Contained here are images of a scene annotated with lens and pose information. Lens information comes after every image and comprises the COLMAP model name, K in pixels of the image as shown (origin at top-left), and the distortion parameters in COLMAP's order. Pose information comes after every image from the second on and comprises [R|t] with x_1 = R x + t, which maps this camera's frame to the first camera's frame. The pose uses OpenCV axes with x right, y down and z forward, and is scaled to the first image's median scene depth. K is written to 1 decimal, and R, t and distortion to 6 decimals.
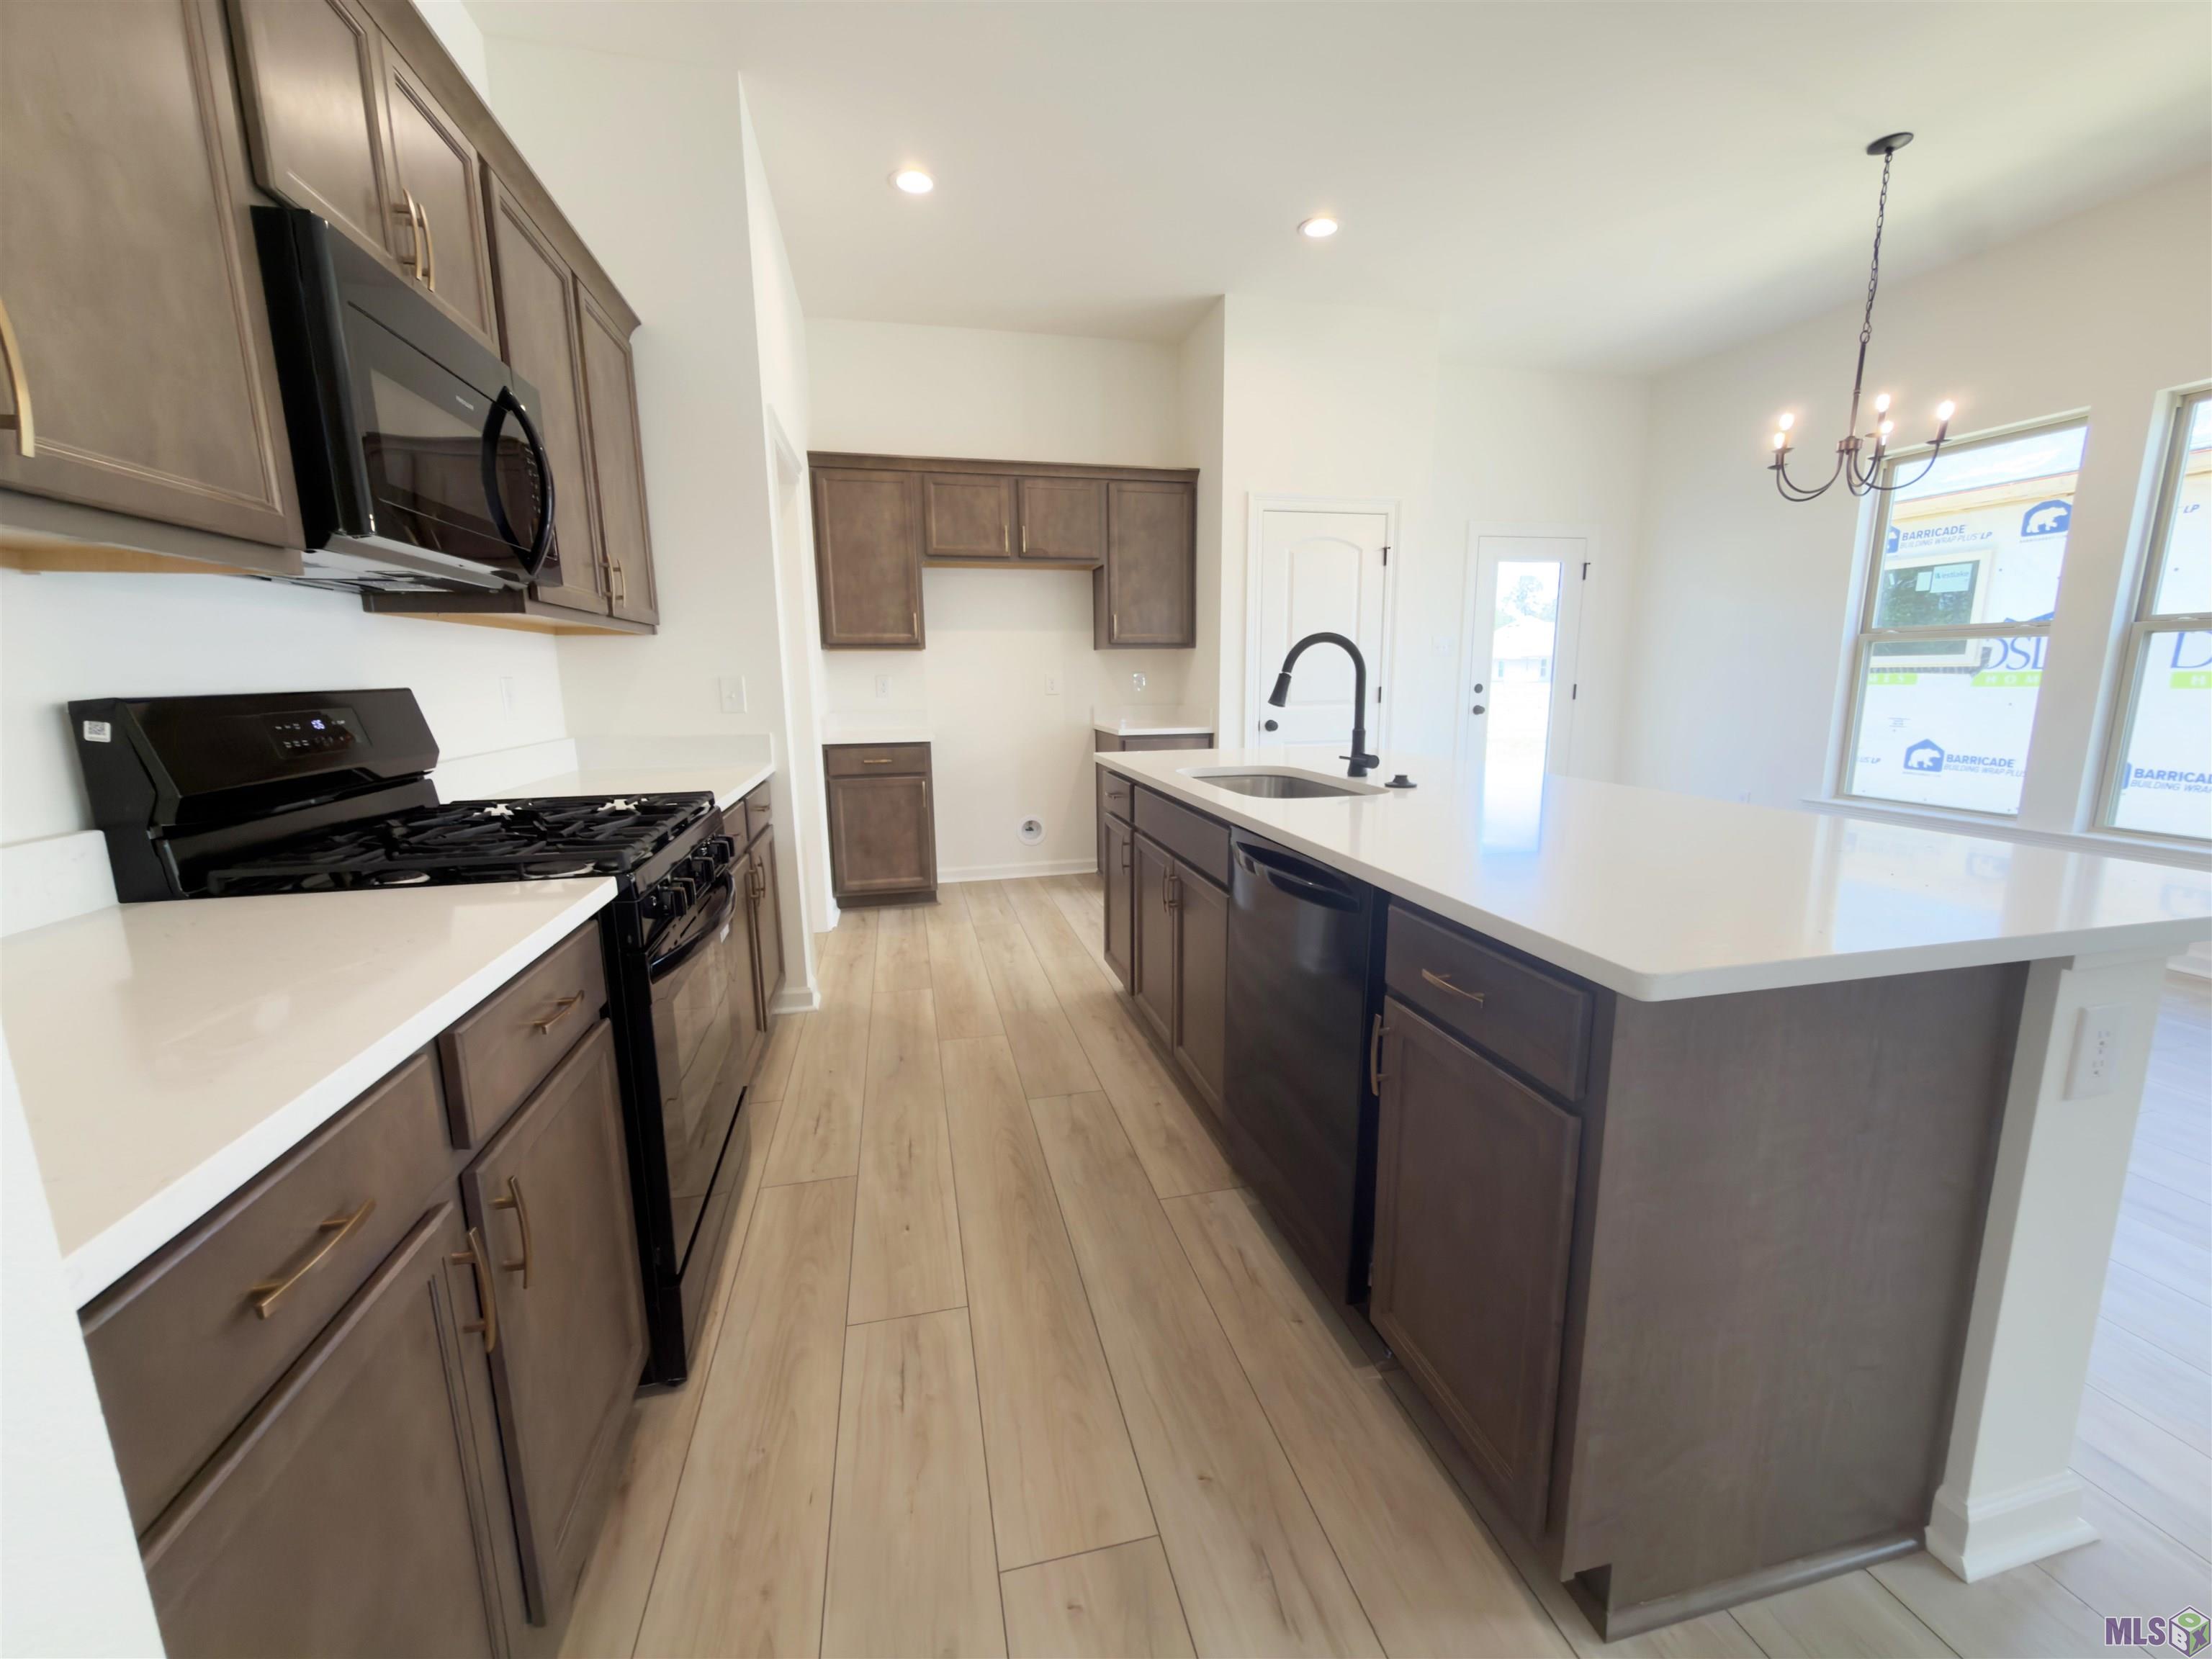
lens RADIAL K [[881.1, 0, 1106.0], [0, 881.1, 829.5], [0, 0, 1]] dist [0.006048, -0.000142]
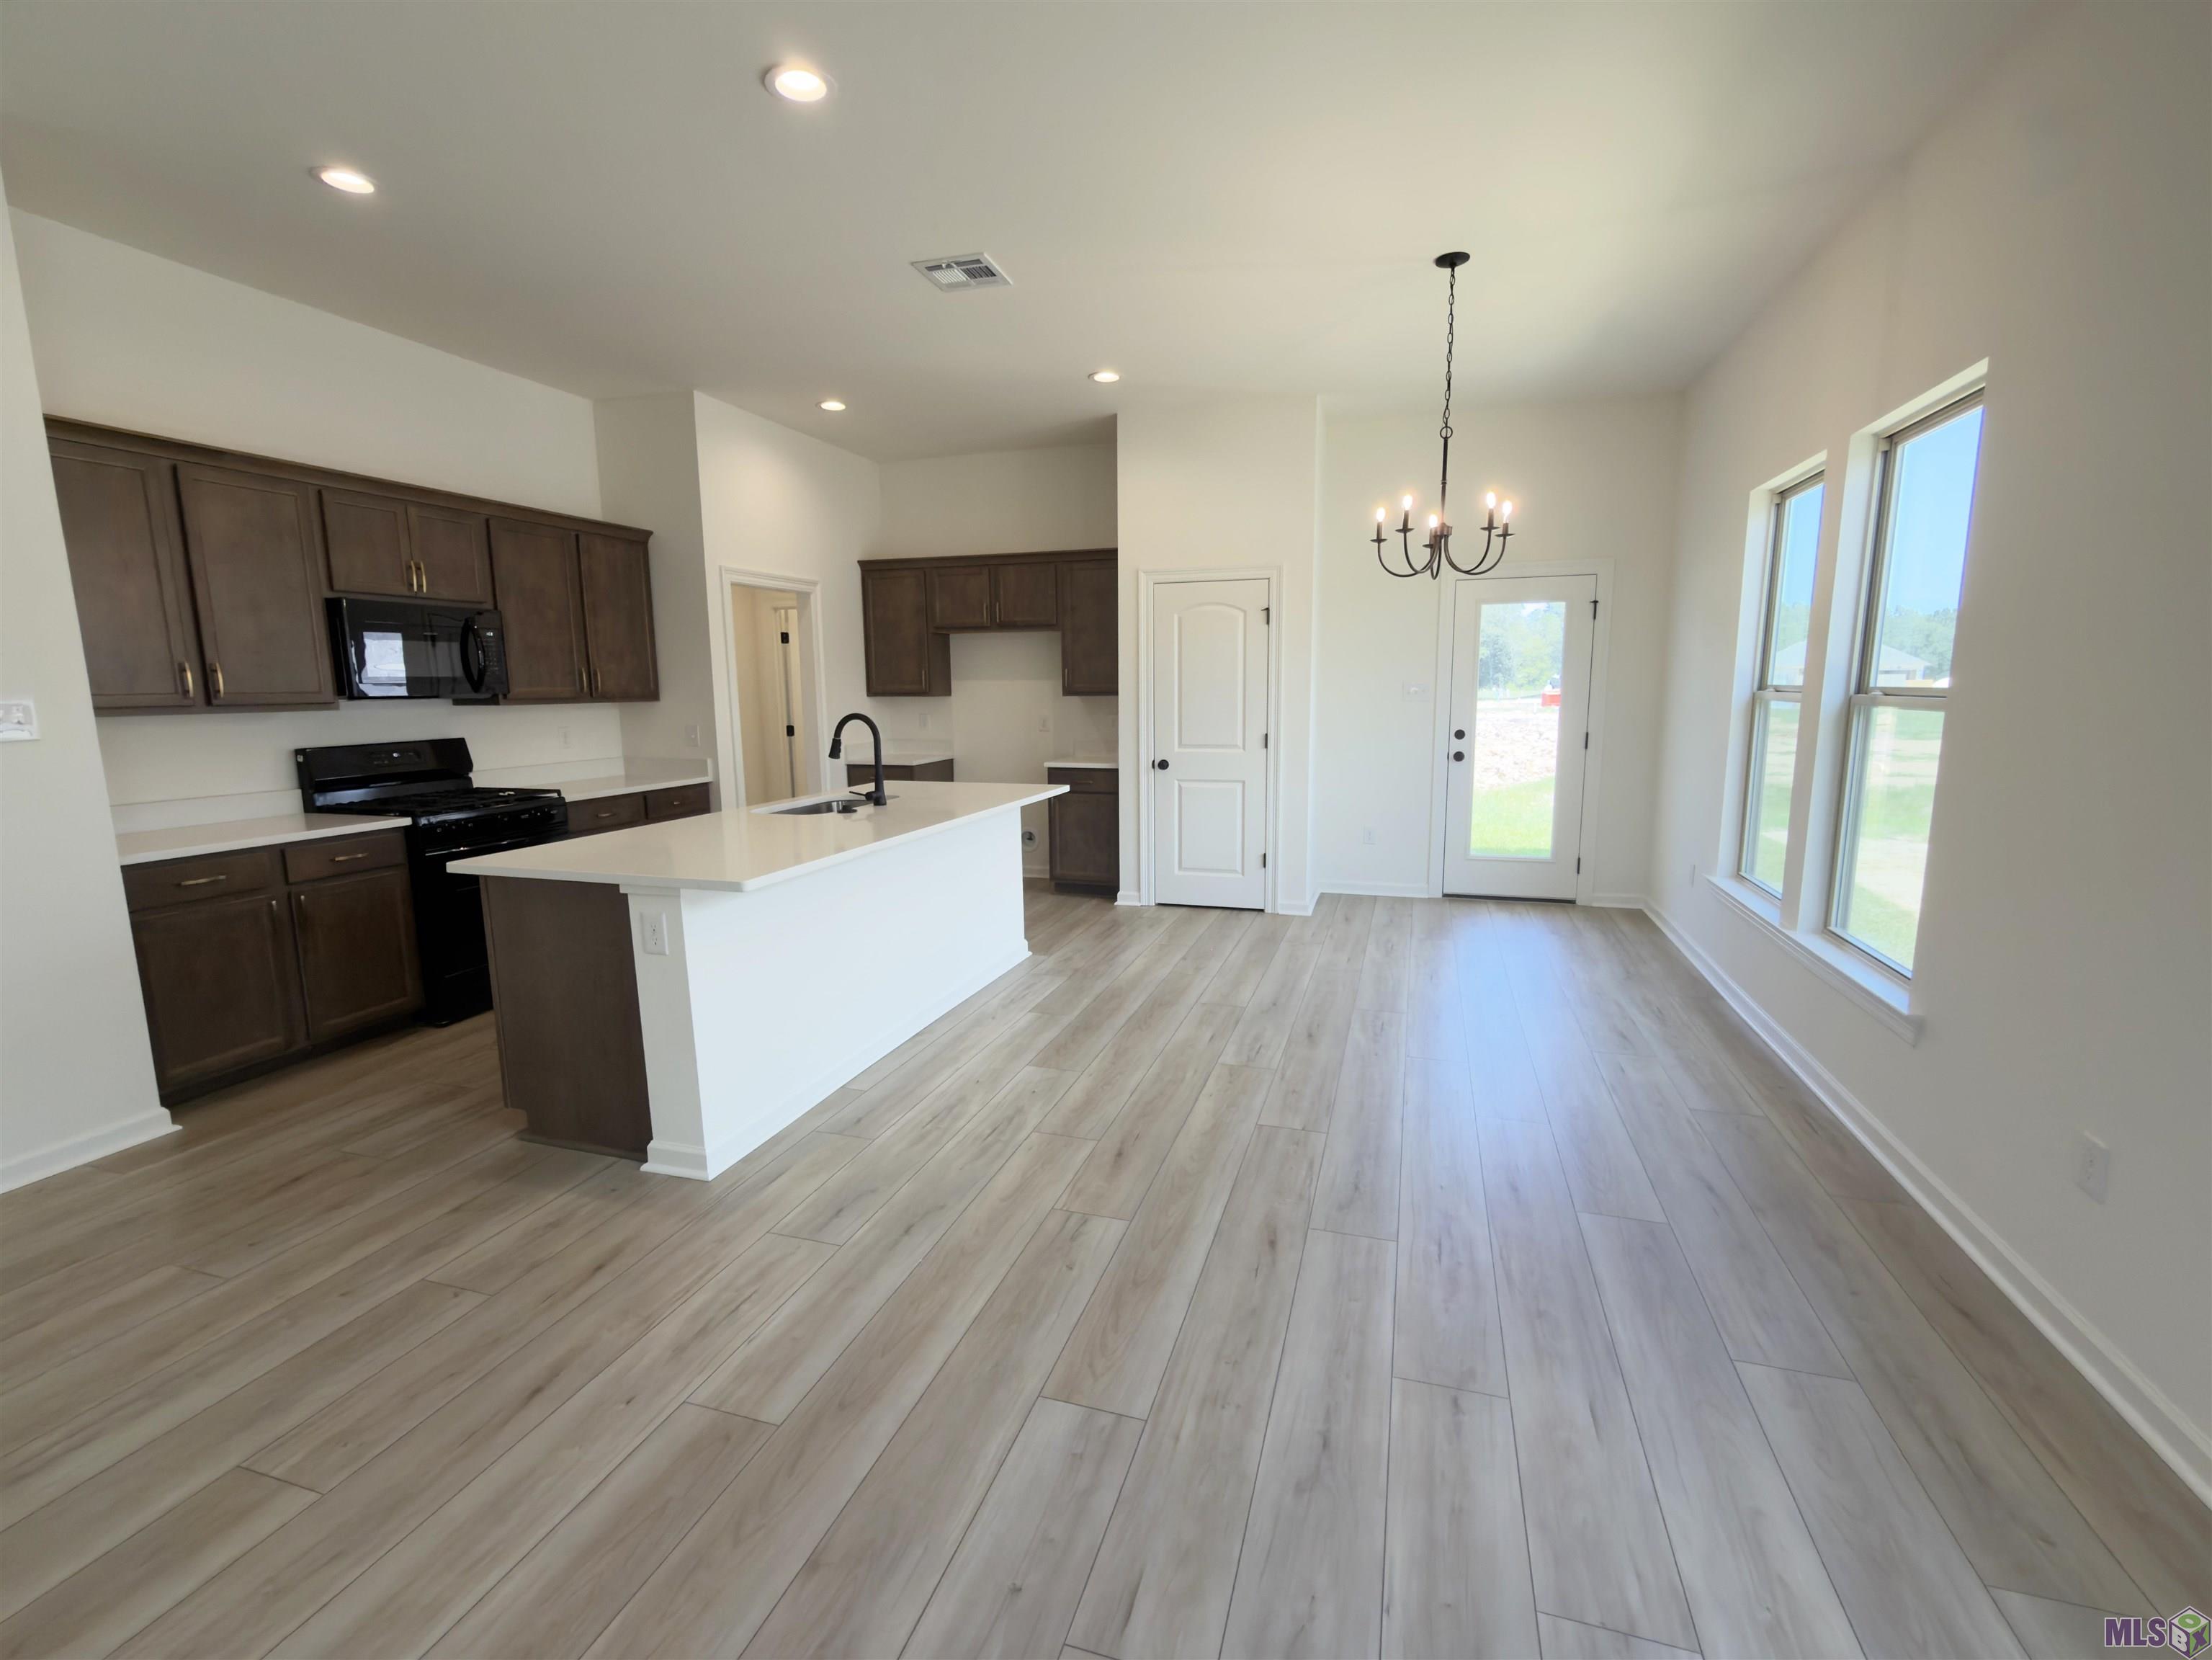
lens RADIAL K [[980.9, 0, 1106.0], [0, 980.9, 830.0], [0, 0, 1]] dist [0.001808, 0.000327]
pose [[0.858530, 0.078578, -0.506706, 1.474217], [-0.089089, 0.996017, 0.003511, -0.057832], [0.504964, 0.042128, 0.862112, -0.267498]]
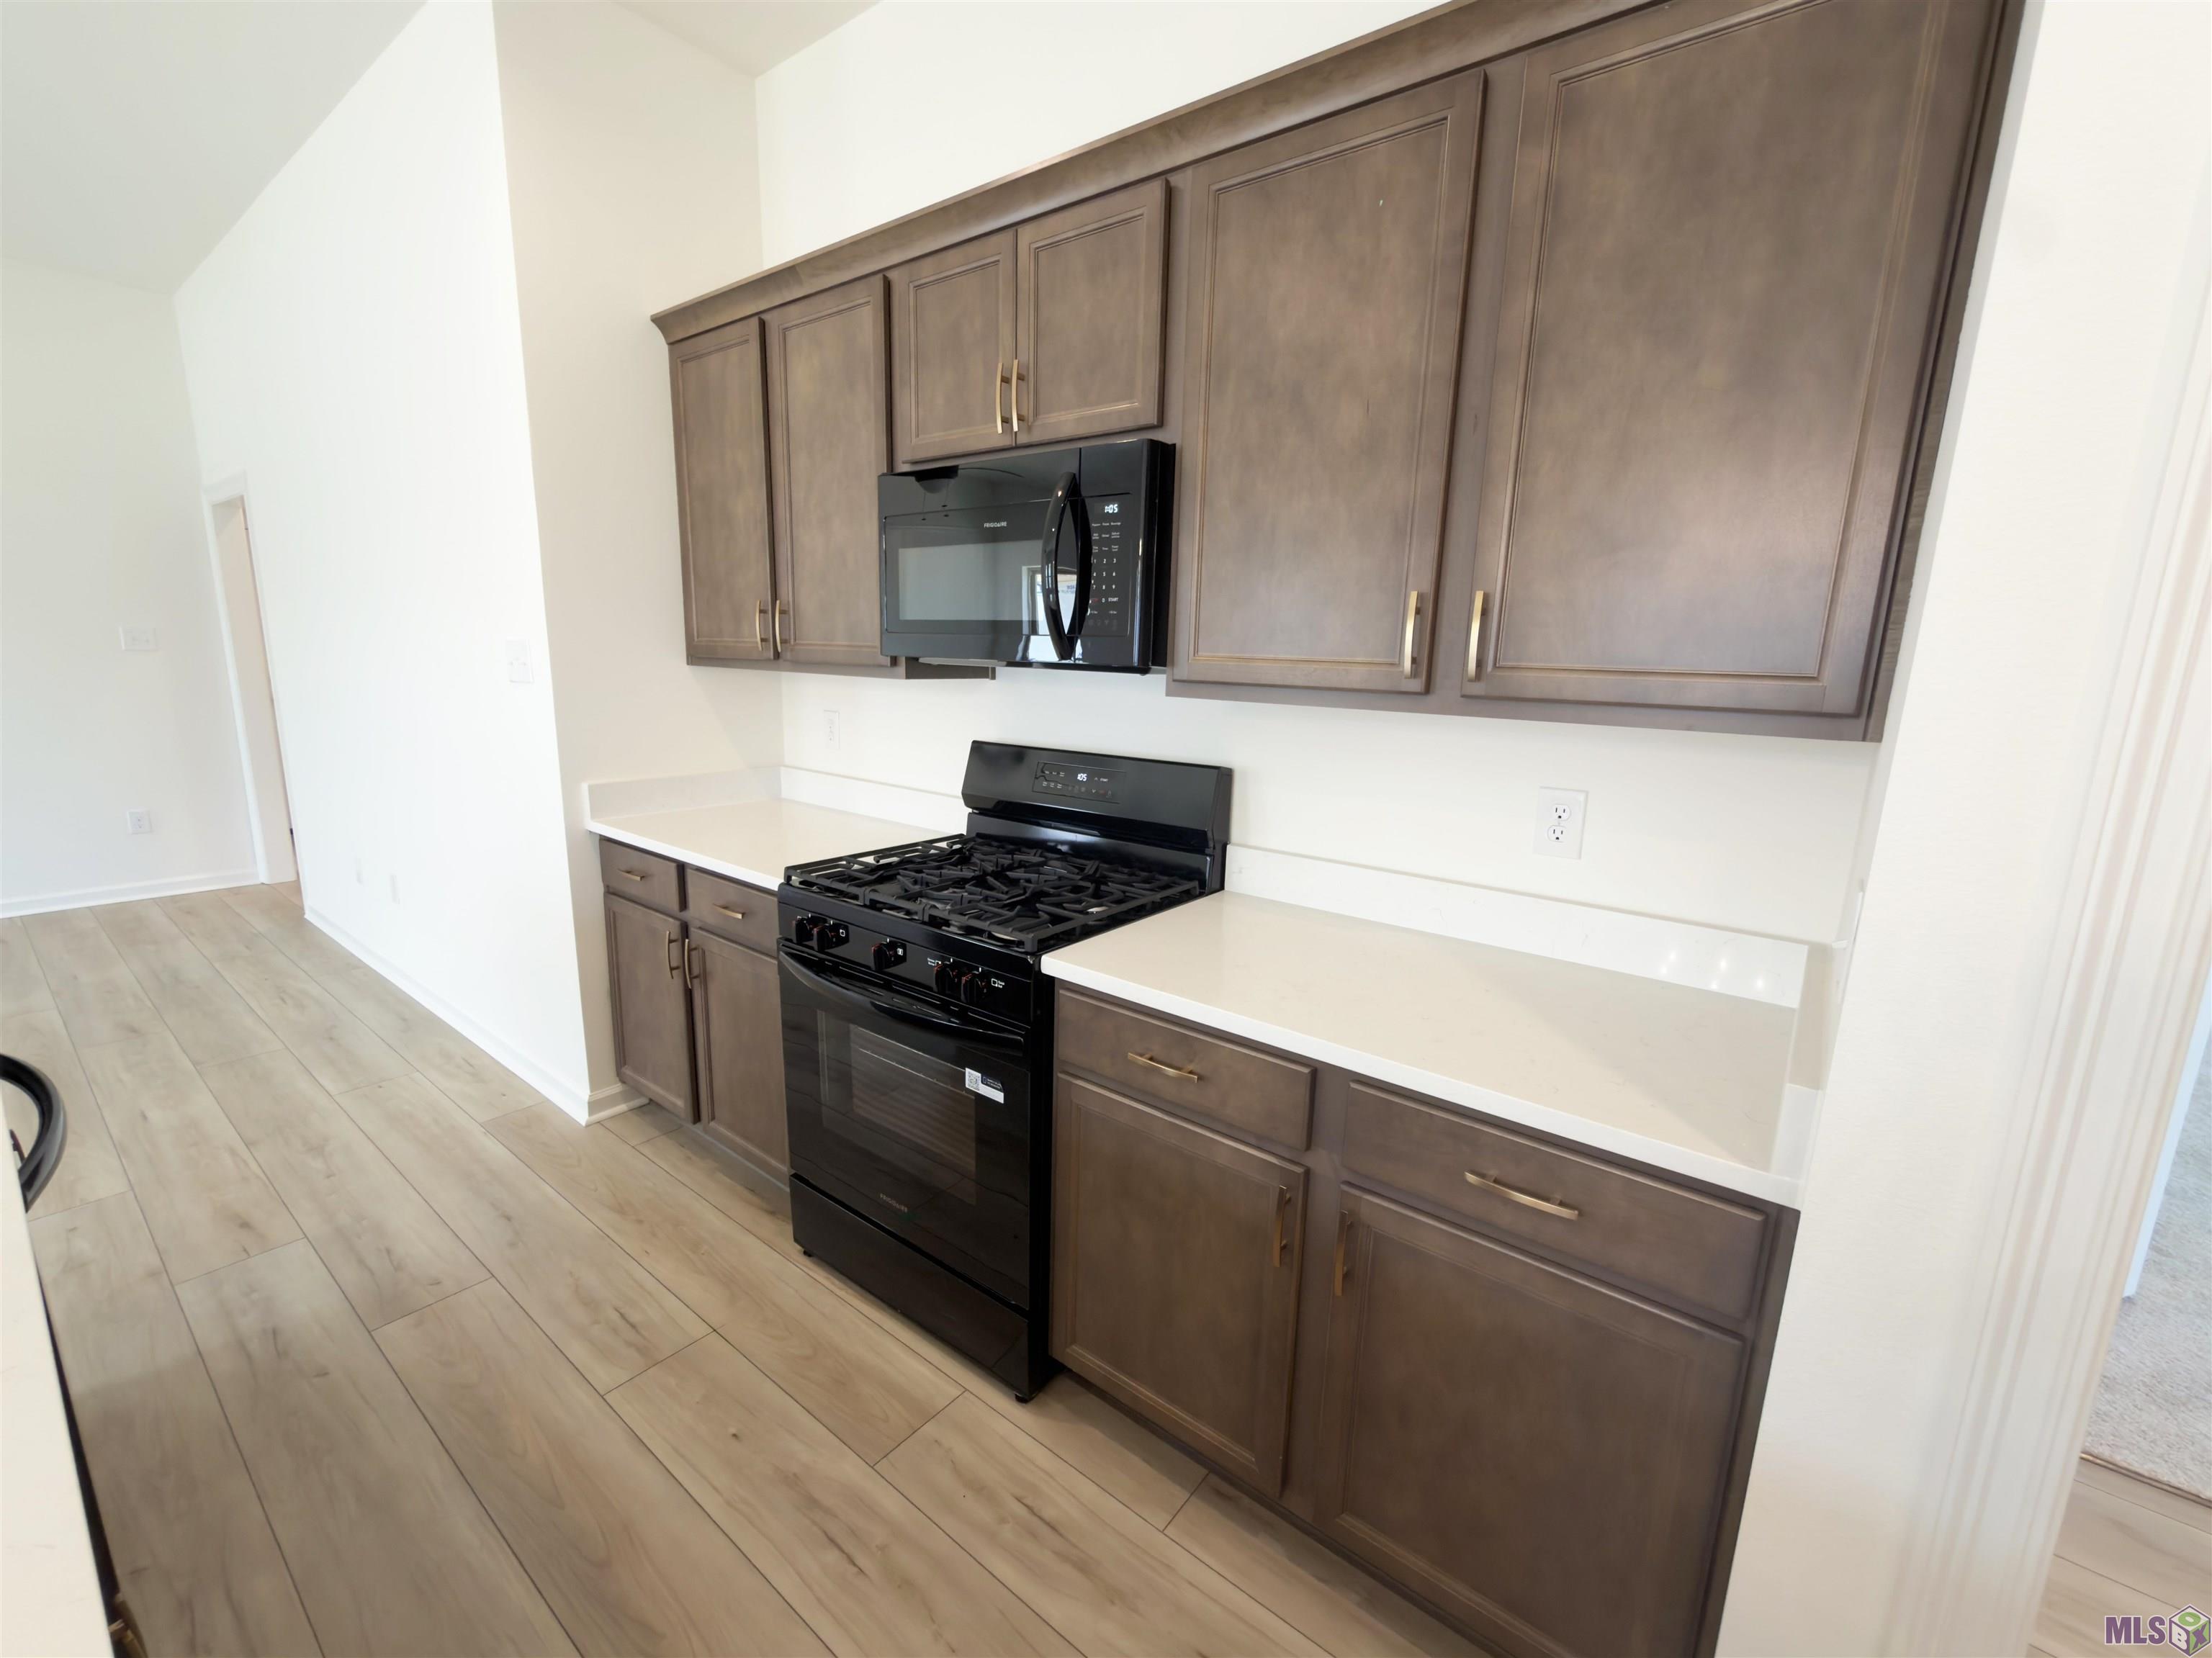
lens RADIAL K [[884.7, 0, 1106.0], [0, 884.7, 829.0], [0, 0, 1]] dist [-0.021548, -0.000032]
pose [[-0.766227, 0.112123, -0.632712, -0.029390], [-0.136414, 0.933830, 0.330685, -0.304923], [0.627923, 0.339690, -0.700230, 1.223991]]
